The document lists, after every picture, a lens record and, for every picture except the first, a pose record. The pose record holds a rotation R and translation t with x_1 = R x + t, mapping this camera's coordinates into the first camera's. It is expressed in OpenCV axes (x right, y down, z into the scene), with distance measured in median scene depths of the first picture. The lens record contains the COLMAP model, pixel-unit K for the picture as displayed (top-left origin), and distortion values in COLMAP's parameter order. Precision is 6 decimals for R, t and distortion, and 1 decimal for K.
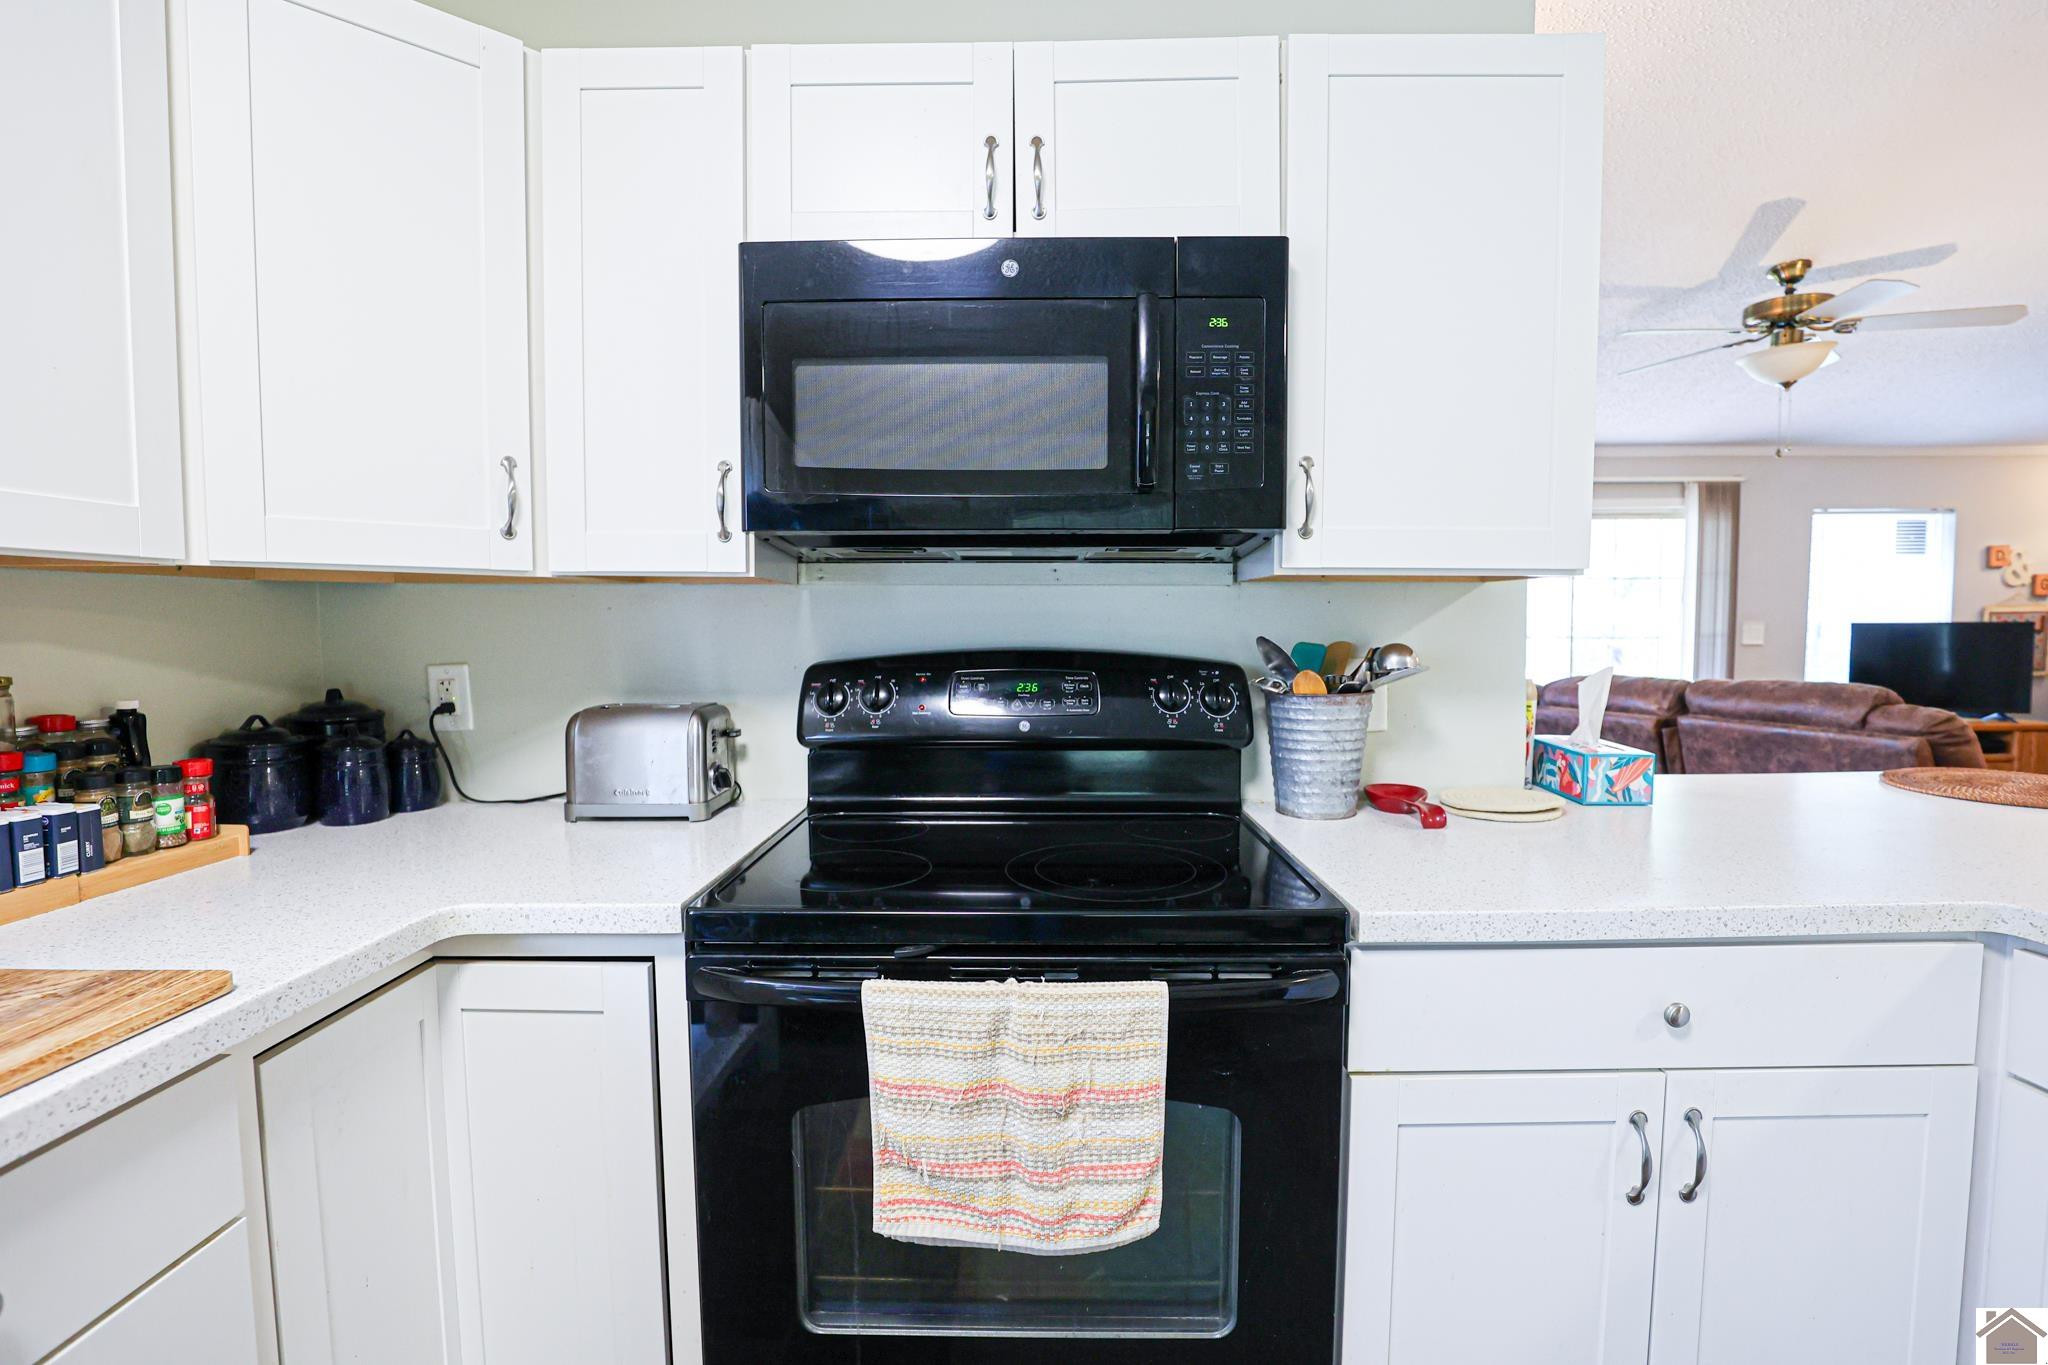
lens RADIAL K [[944.0, 0, 1022.9], [0, 944.0, 684.8], [0, 0, 1]] dist [-0.029017, 0.001442]
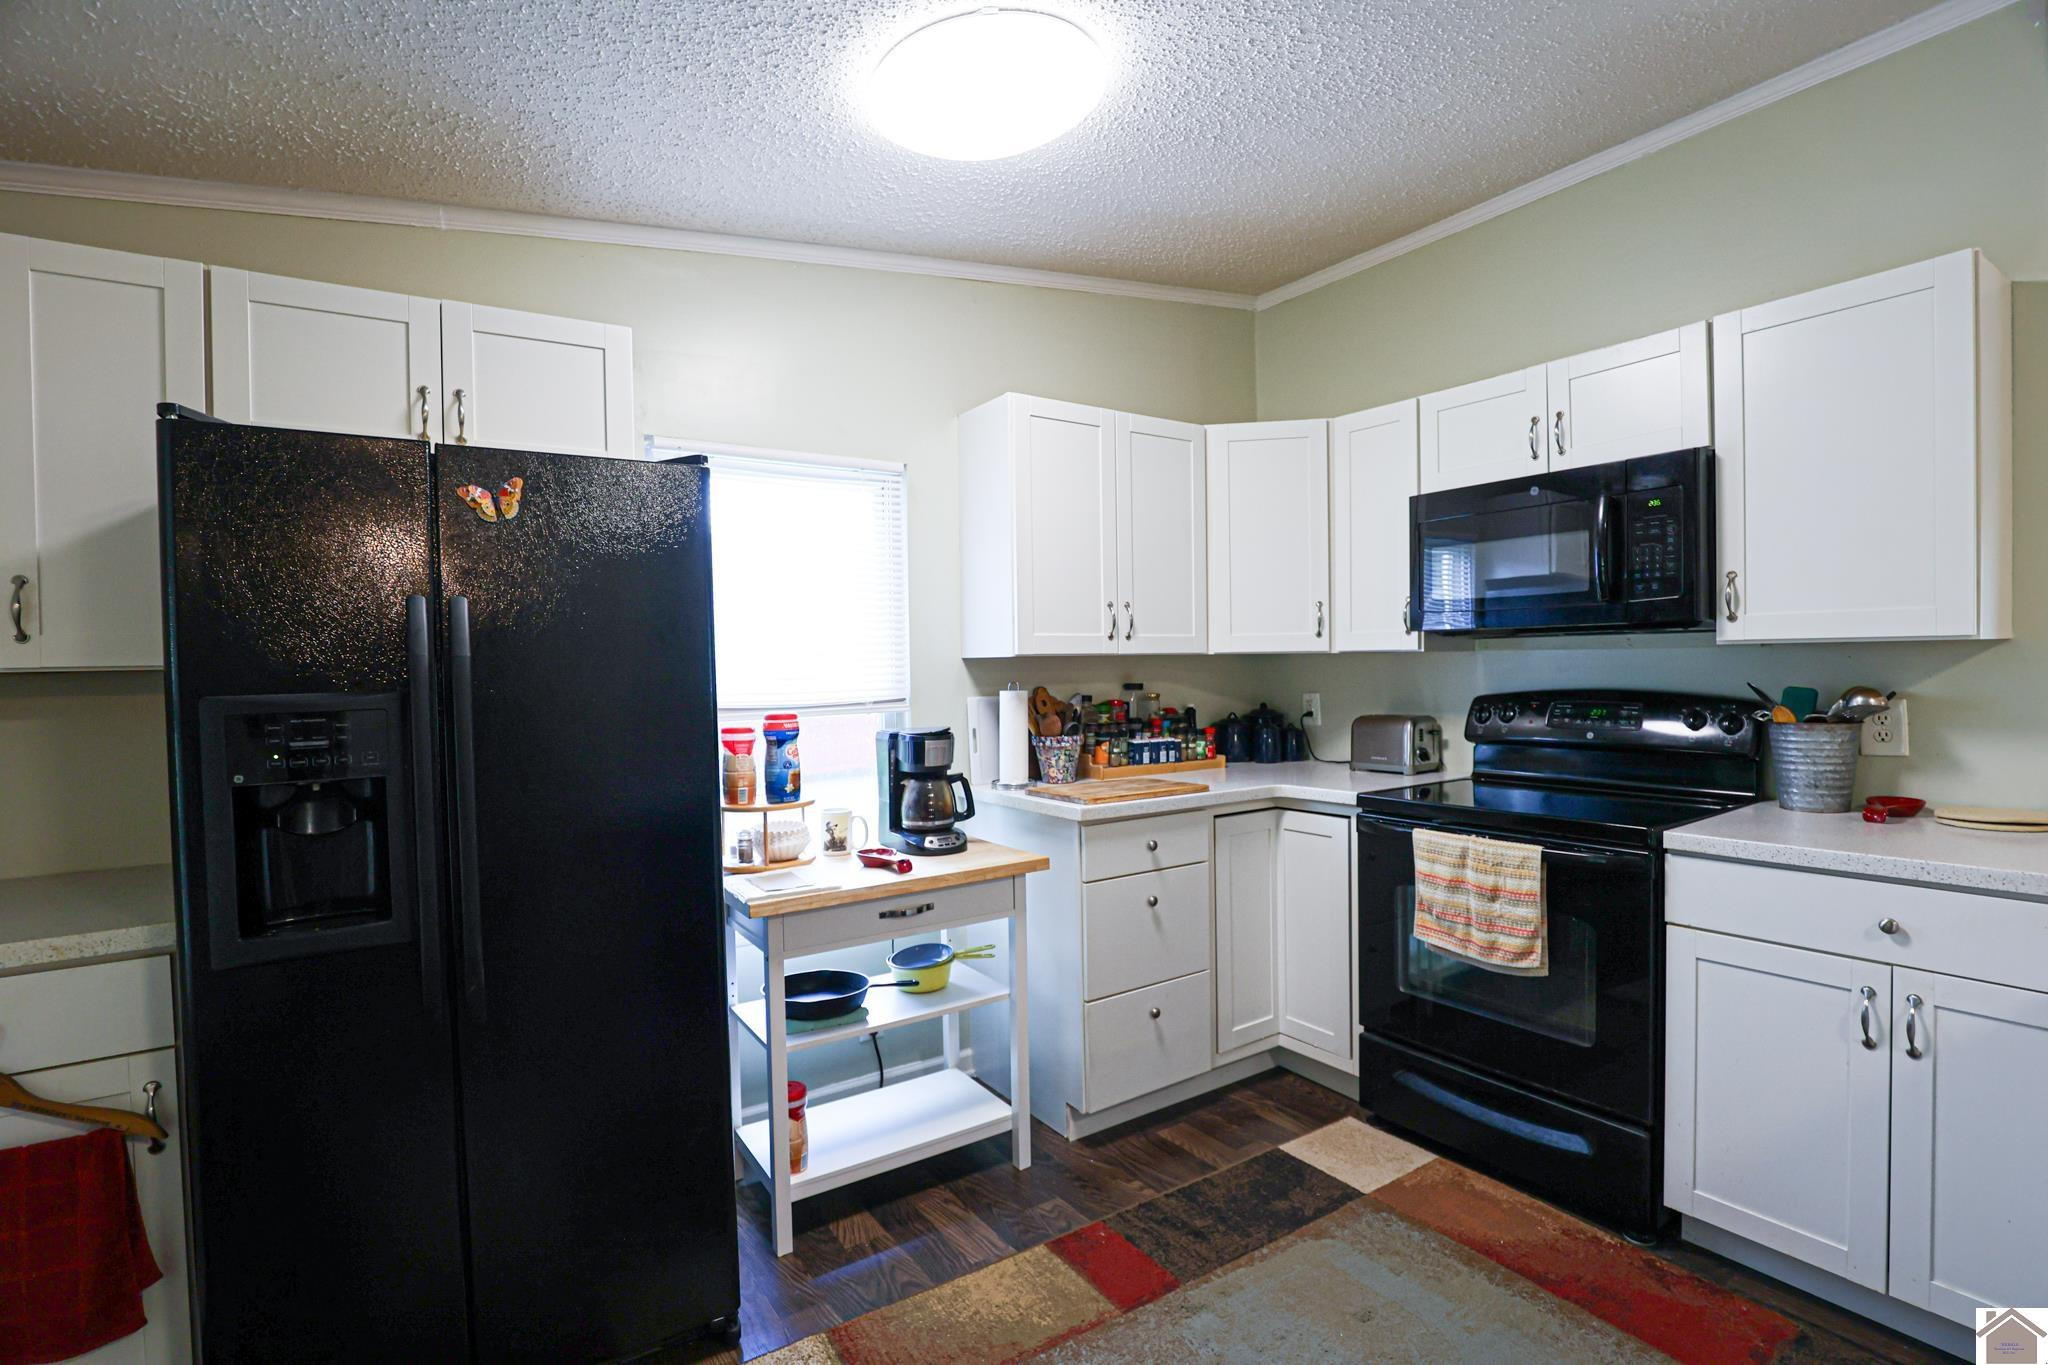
lens RADIAL K [[944.0, 0, 1019.7], [0, 944.0, 688.1], [0, 0, 1]] dist [-0.029017, 0.001442]
pose [[0.571533, 0.011483, -0.820499, 0.964891], [-0.037820, 0.999208, -0.012360, 0.023799], [0.819707, 0.038095, 0.571515, -0.949646]]
